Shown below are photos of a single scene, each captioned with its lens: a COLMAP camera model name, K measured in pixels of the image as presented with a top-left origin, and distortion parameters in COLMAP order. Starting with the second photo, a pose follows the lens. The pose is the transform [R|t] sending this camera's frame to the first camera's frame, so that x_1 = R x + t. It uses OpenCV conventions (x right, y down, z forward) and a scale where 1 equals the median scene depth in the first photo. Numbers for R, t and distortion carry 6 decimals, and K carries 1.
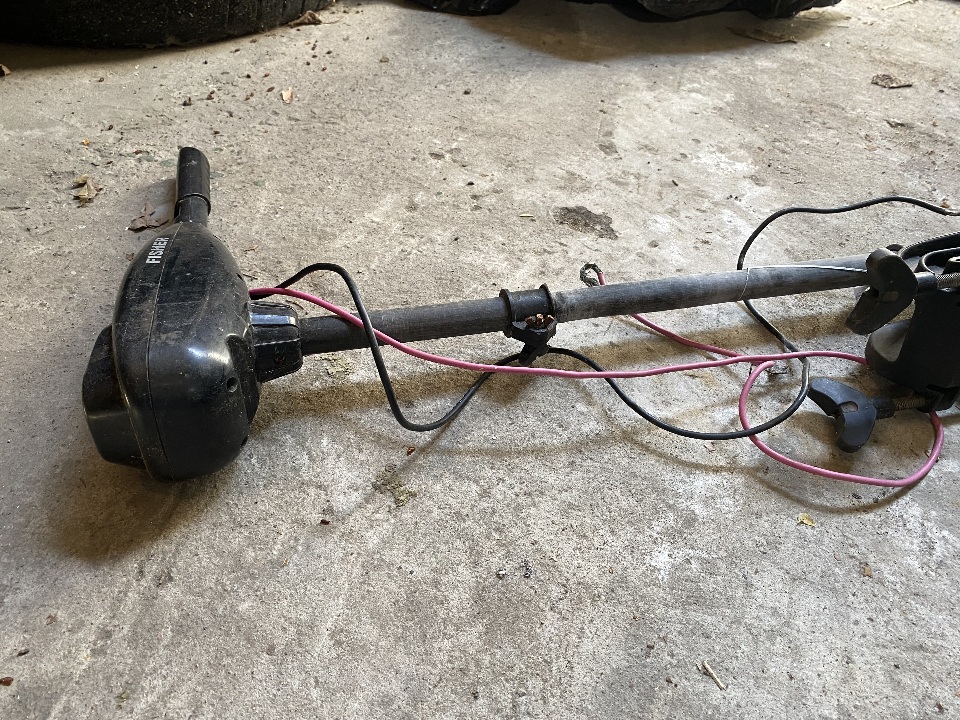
lens RADIAL K [[747.4, 0, 464.6], [0, 747.4, 360.3], [0, 0, 1]] dist [0.009146, -0.008694]
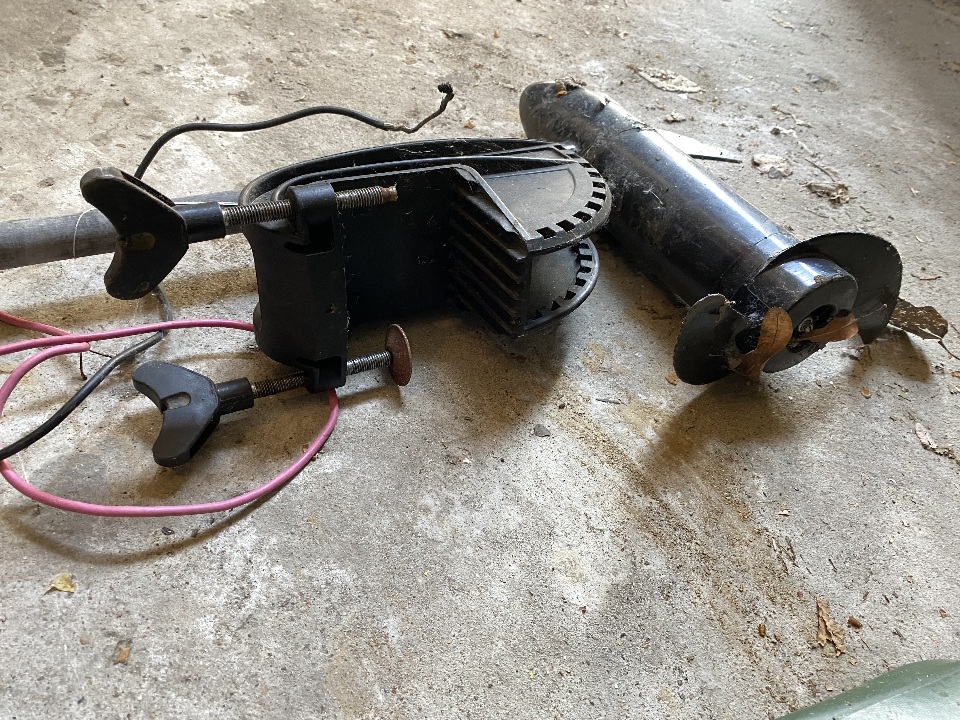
lens RADIAL K [[747.4, 0, 464.6], [0, 747.4, 360.3], [0, 0, 1]] dist [0.009146, -0.008694]
pose [[0.966890, -0.093626, 0.237400, 0.446861], [0.078719, 0.994327, 0.071534, -0.003725], [-0.242750, -0.050478, 0.968775, 0.182863]]
